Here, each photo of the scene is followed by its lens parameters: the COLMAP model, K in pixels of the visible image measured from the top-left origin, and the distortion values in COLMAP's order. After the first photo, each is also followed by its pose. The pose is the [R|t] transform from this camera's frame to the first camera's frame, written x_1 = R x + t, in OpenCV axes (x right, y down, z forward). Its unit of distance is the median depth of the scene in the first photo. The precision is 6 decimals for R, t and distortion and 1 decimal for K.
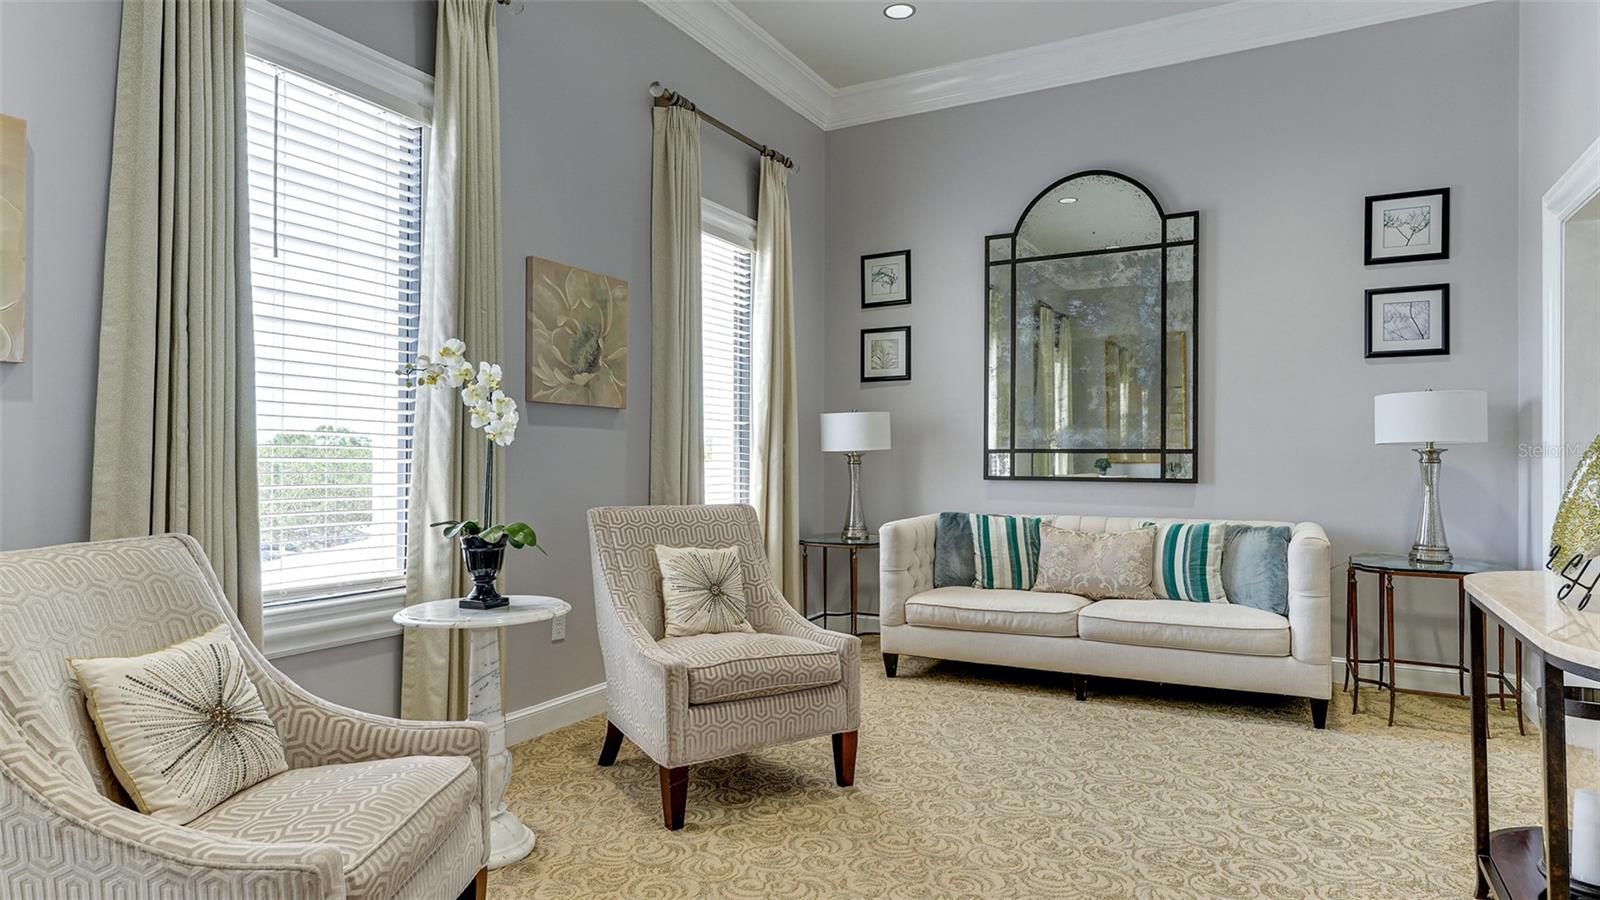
lens RADIAL K [[873.3, 0, 800.8], [0, 873.3, 453.6], [0, 0, 1]] dist [-0.002120, -0.000183]
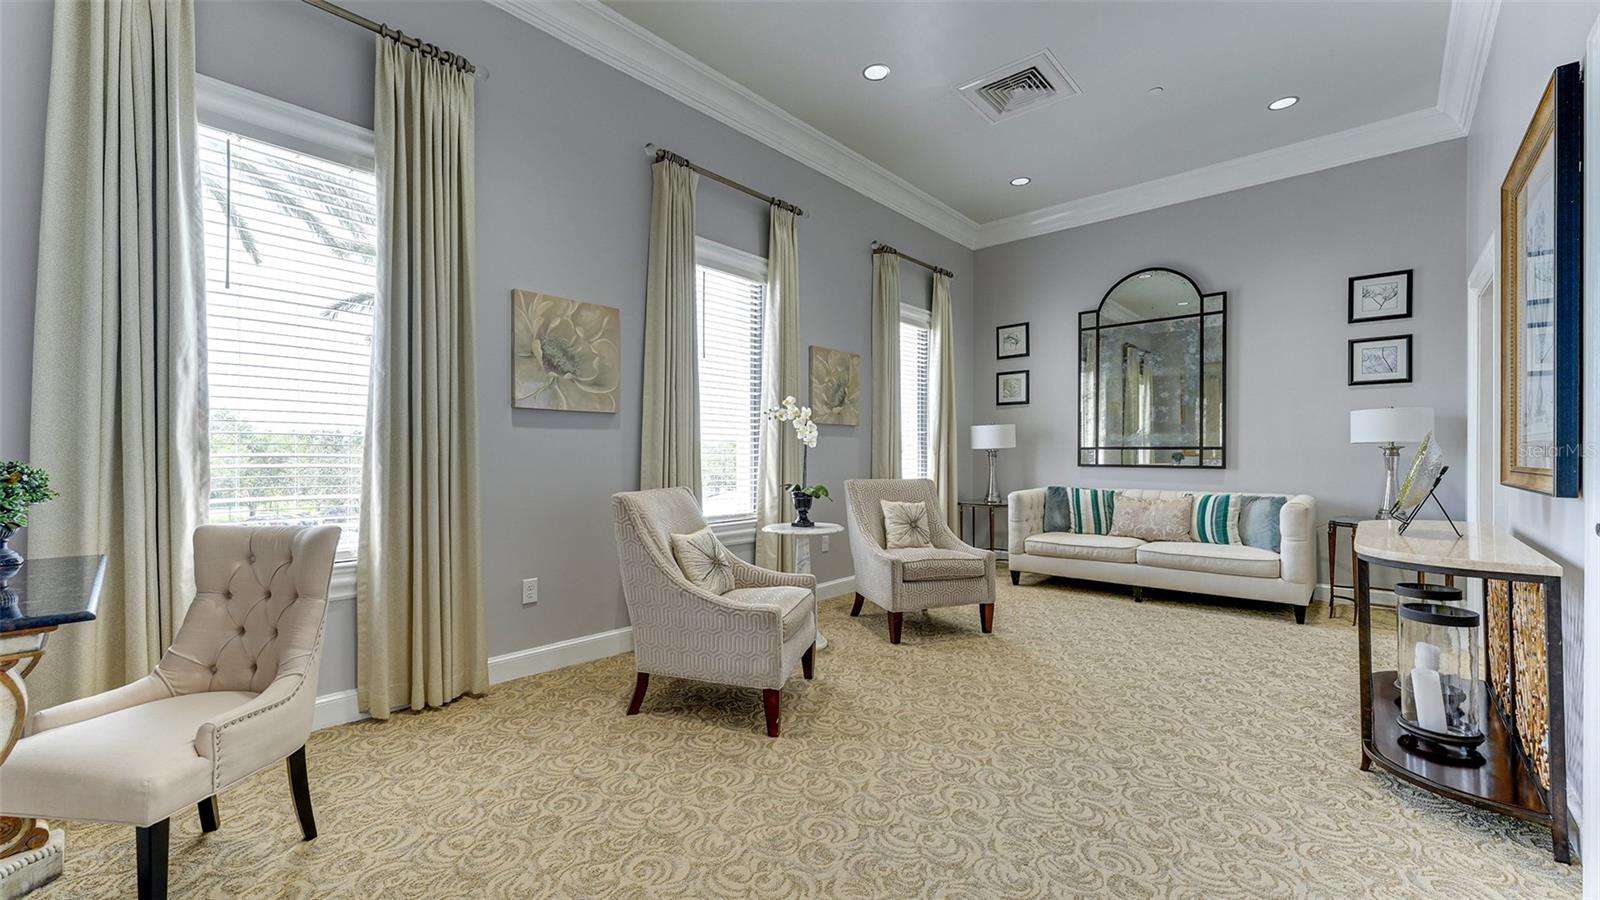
lens RADIAL K [[627.9, 0, 807.2], [0, 627.9, 449.0], [0, 0, 1]] dist [0.013371, 0.000049]
pose [[0.973873, -0.003566, -0.227063, -0.011816], [0.003290, 0.999993, -0.001595, -0.002166], [0.227067, 0.000806, 0.973879, -0.290338]]
